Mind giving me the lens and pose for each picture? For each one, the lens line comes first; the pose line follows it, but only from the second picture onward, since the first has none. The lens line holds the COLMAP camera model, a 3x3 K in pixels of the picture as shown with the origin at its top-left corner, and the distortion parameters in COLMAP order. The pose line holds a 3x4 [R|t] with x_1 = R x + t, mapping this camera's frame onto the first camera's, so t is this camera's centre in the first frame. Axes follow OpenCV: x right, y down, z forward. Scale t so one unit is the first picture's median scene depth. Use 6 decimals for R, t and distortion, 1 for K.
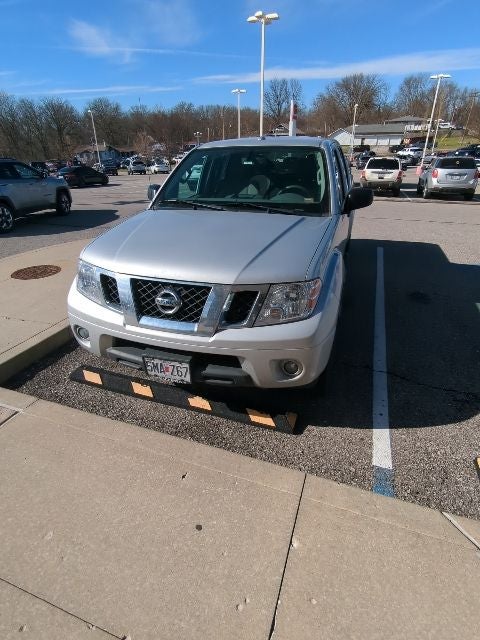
lens RADIAL K [[353.8, 0, 236.3], [0, 353.8, 317.3], [0, 0, 1]] dist [-0.001813, 0.003315]
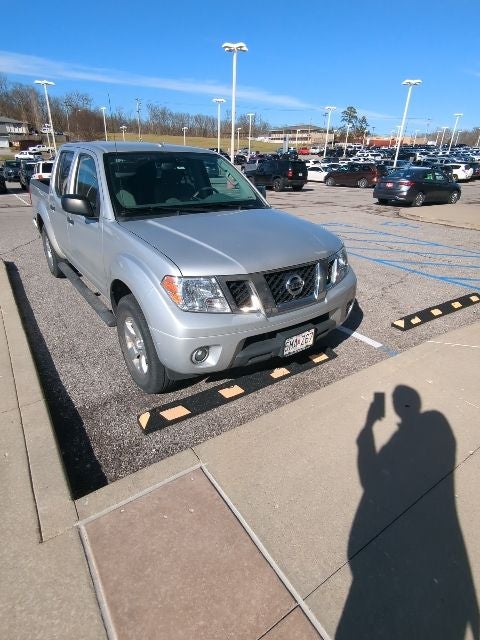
lens RADIAL K [[353.8, 0, 236.3], [0, 353.8, 317.3], [0, 0, 1]] dist [-0.001813, 0.003315]
pose [[0.589012, -0.317729, 0.743044, -1.053310], [0.323987, 0.935182, 0.143063, -0.149752], [-0.740336, 0.156471, 0.653773, 0.332197]]
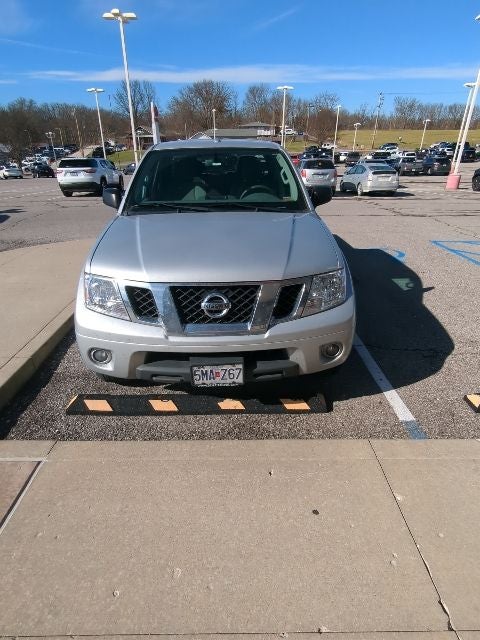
lens RADIAL K [[353.8, 0, 236.3], [0, 353.8, 317.3], [0, 0, 1]] dist [-0.001813, 0.003315]
pose [[0.938248, -0.143137, 0.314965, -0.388765], [0.144989, 0.989275, 0.017673, -0.017272], [-0.314117, 0.029085, 0.948939, 0.046895]]
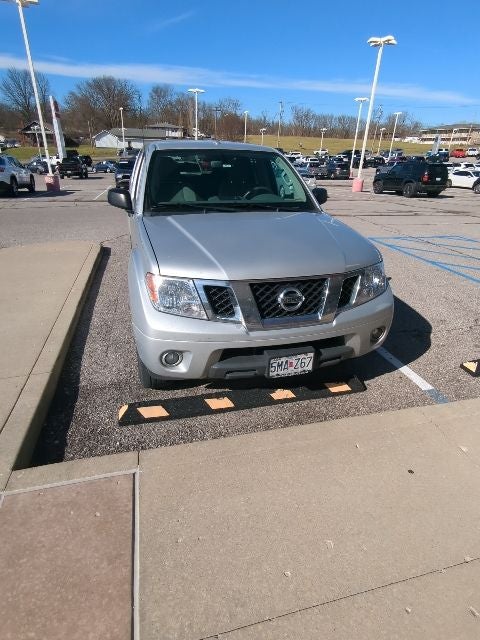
lens RADIAL K [[353.8, 0, 236.3], [0, 353.8, 317.3], [0, 0, 1]] dist [-0.001813, 0.003315]
pose [[0.831008, -0.207176, 0.516240, -0.750669], [0.210191, 0.976200, 0.053414, -0.068964], [-0.515020, 0.064121, 0.854777, 0.170216]]
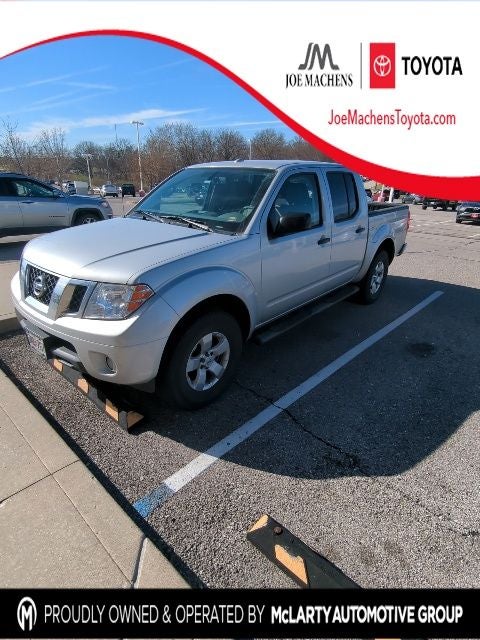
lens RADIAL K [[353.8, 0, 236.3], [0, 353.8, 317.3], [0, 0, 1]] dist [-0.001813, 0.003315]
pose [[0.920225, 0.178383, -0.348375, 0.731167], [-0.200767, 0.979212, -0.028922, -0.033142], [0.335973, 0.096557, 0.936909, 0.097832]]
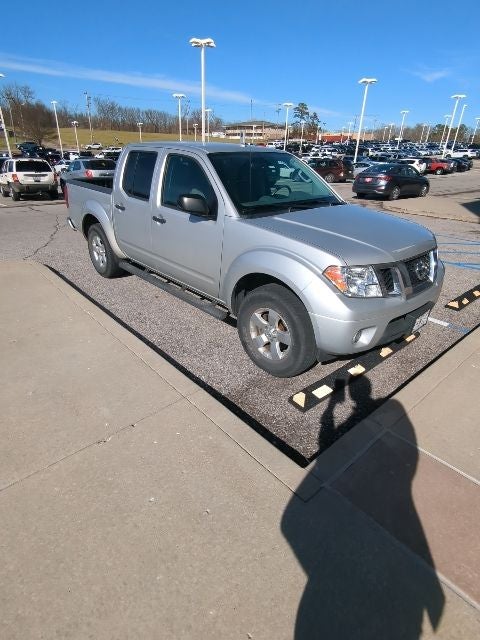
lens RADIAL K [[353.8, 0, 236.3], [0, 353.8, 317.3], [0, 0, 1]] dist [-0.001813, 0.003315]
pose [[0.488634, -0.354226, 0.797346, -1.436072], [0.356046, 0.915275, 0.188422, -0.329650], [-0.796535, 0.191822, 0.573355, 0.704793]]
